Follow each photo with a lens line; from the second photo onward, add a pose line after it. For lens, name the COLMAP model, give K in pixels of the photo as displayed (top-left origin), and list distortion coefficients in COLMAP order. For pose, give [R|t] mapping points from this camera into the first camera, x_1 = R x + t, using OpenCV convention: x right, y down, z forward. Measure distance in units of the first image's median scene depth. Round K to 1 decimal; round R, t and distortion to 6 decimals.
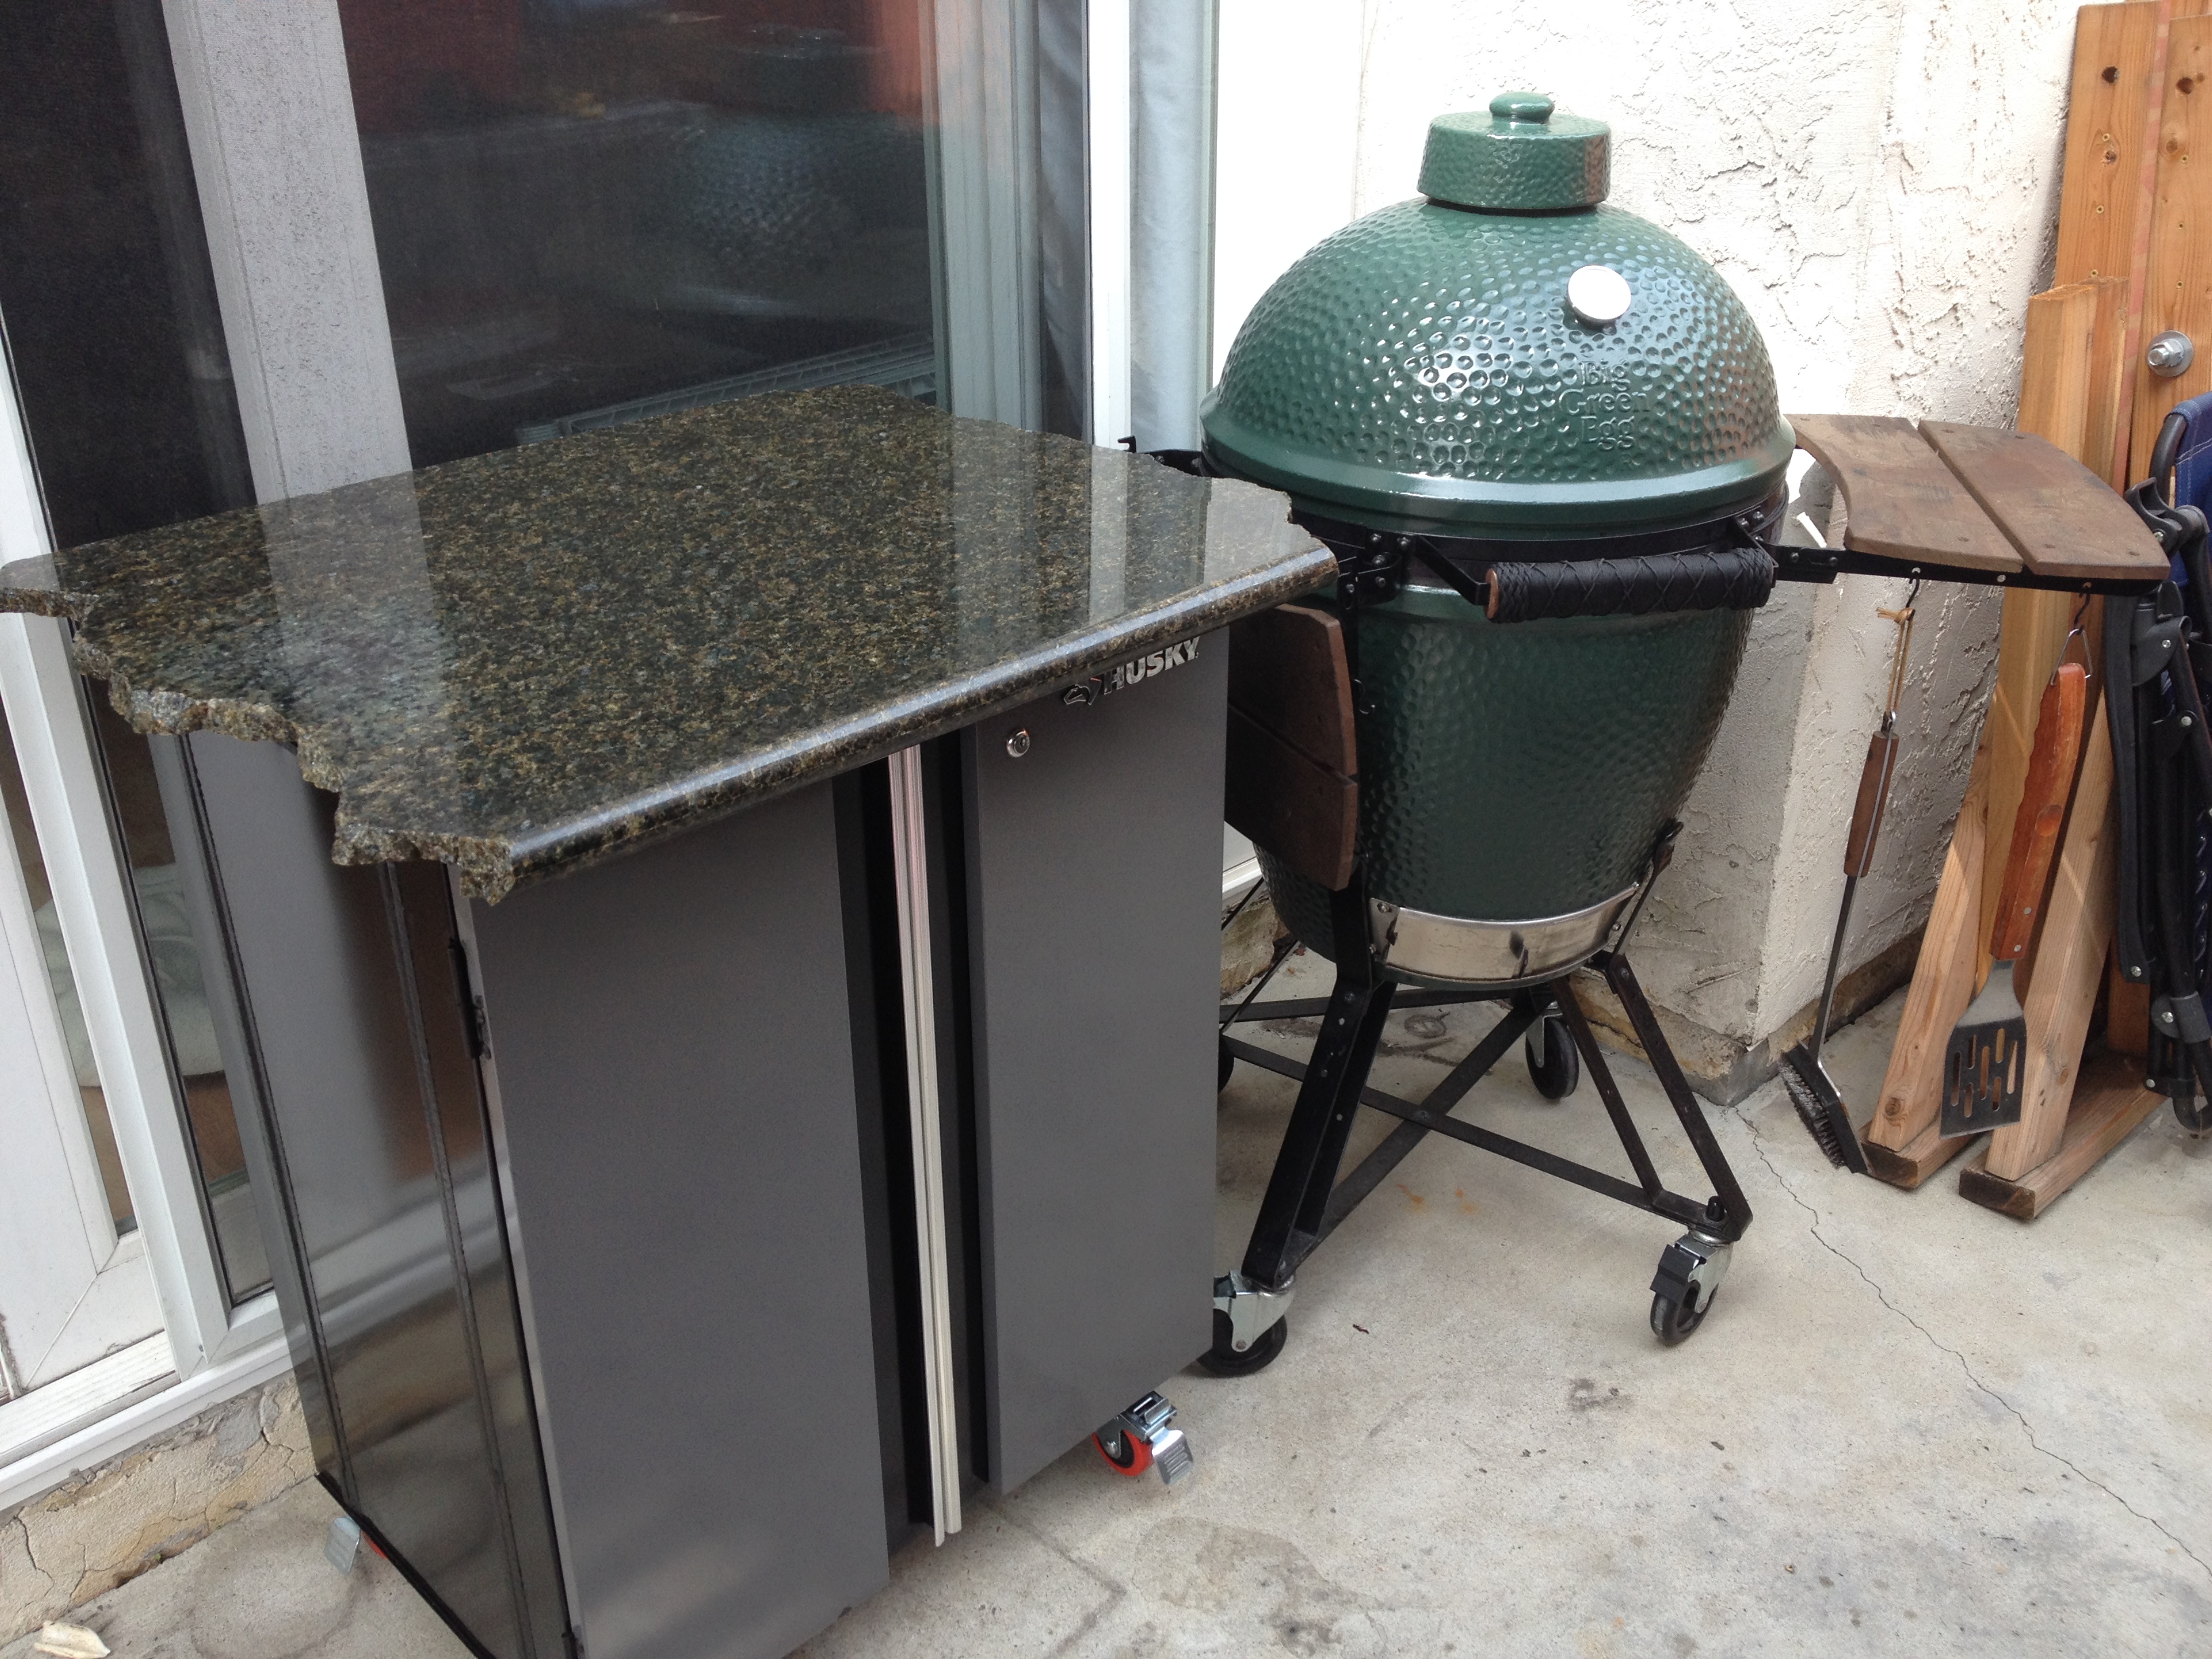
lens RADIAL K [[2212.2, 0, 1107.1], [0, 2212.2, 835.5], [0, 0, 1]] dist [0.055054, -0.010762]
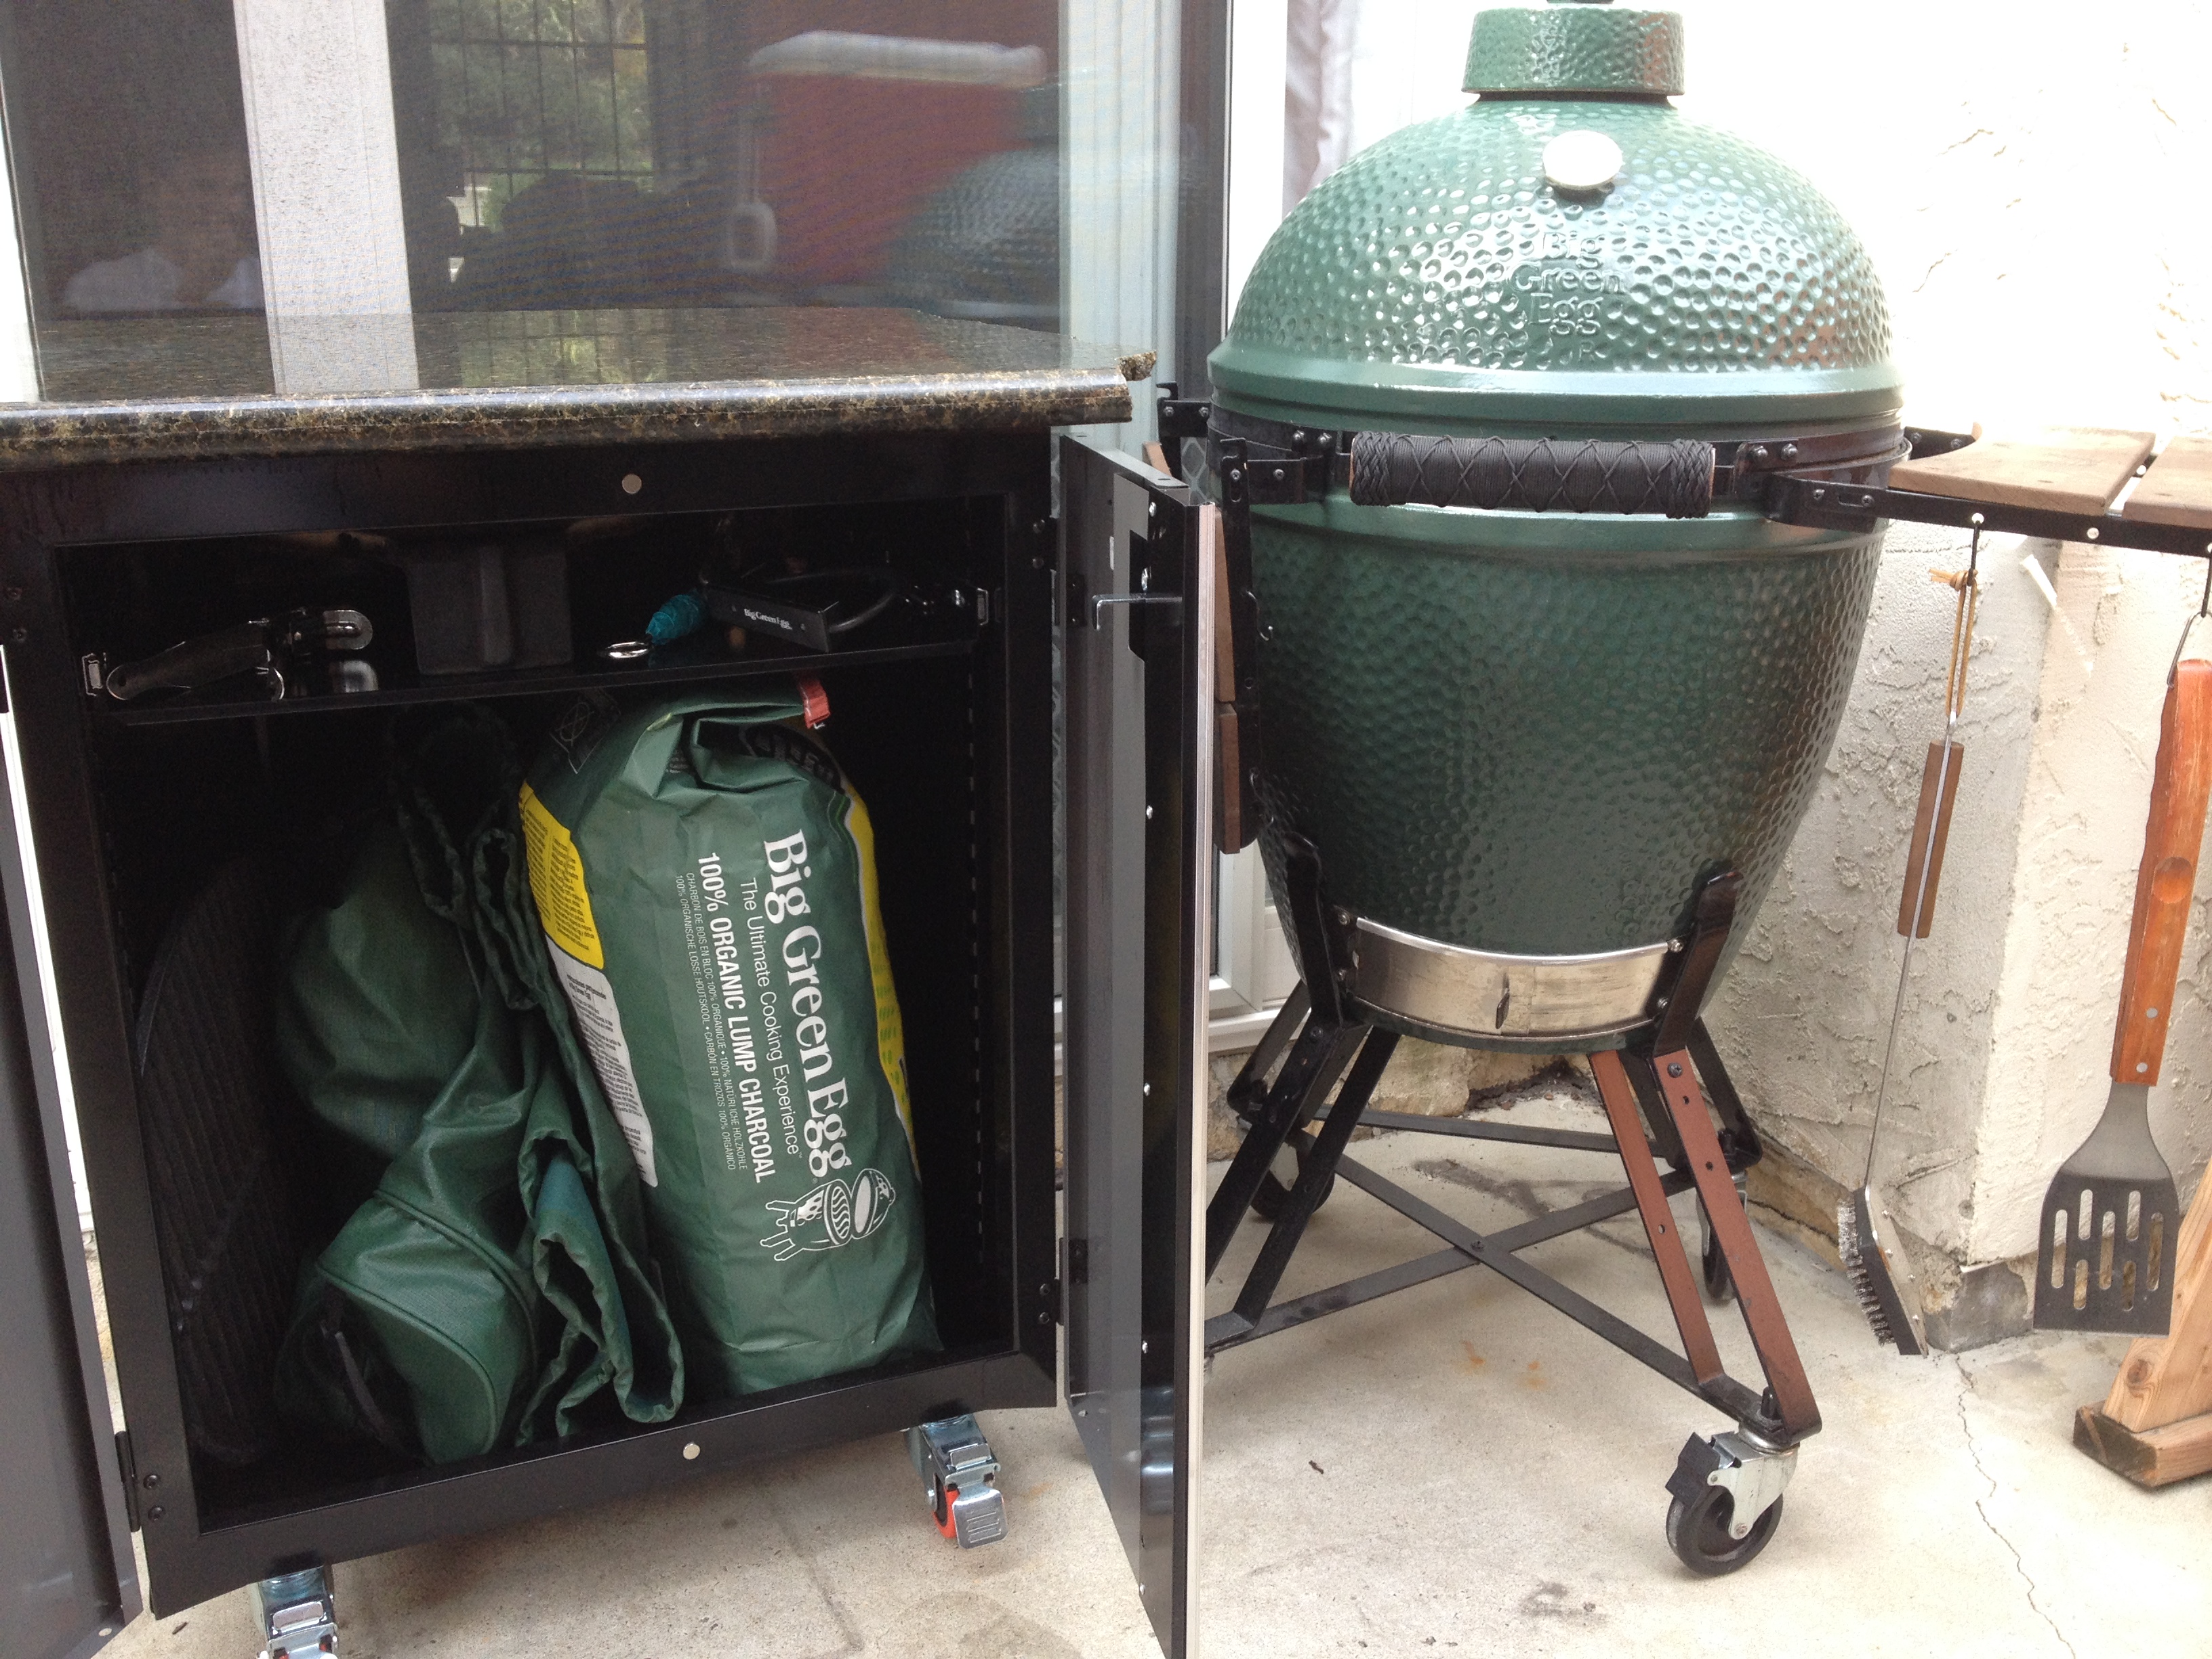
lens RADIAL K [[2207.9, 0, 1106.0], [0, 2207.9, 829.5], [0, 0, 1]] dist [0.022510, 0.021006]
pose [[0.918482, 0.113855, -0.378718, 0.333997], [-0.179052, 0.973604, -0.141545, 0.126505], [0.352605, 0.197817, 0.914624, 0.186505]]
